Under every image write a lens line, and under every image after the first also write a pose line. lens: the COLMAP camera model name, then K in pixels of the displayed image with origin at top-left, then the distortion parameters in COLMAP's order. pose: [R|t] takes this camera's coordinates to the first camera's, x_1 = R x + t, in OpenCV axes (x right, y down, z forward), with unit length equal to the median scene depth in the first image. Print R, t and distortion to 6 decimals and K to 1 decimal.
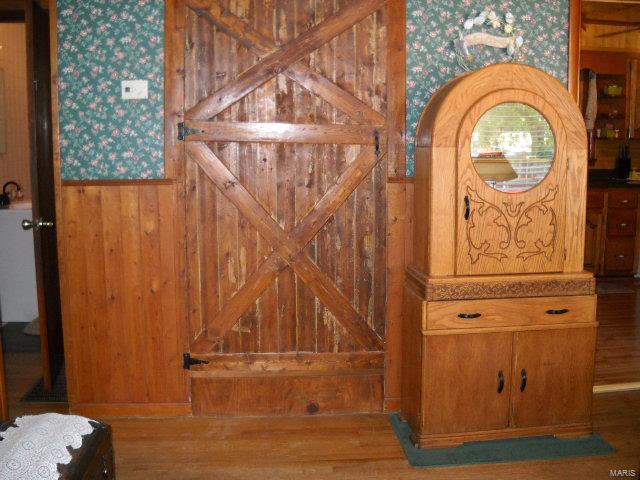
lens RADIAL K [[748.4, 0, 320.4], [0, 748.4, 240.1], [0, 0, 1]] dist [-0.135866, 0.000000]
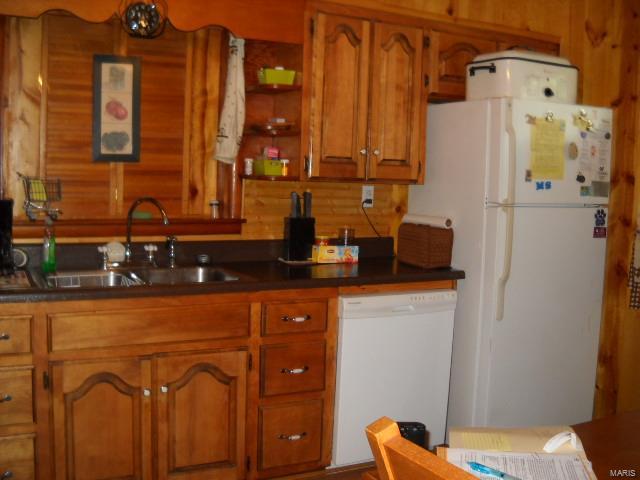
lens RADIAL K [[748.4, 0, 319.4], [0, 748.4, 239.9], [0, 0, 1]] dist [-0.135866, 0.000000]
pose [[0.929438, -0.004057, 0.368955, 0.248758], [0.022965, 0.998637, -0.046869, -0.075566], [-0.368262, 0.052035, 0.928265, 0.544260]]
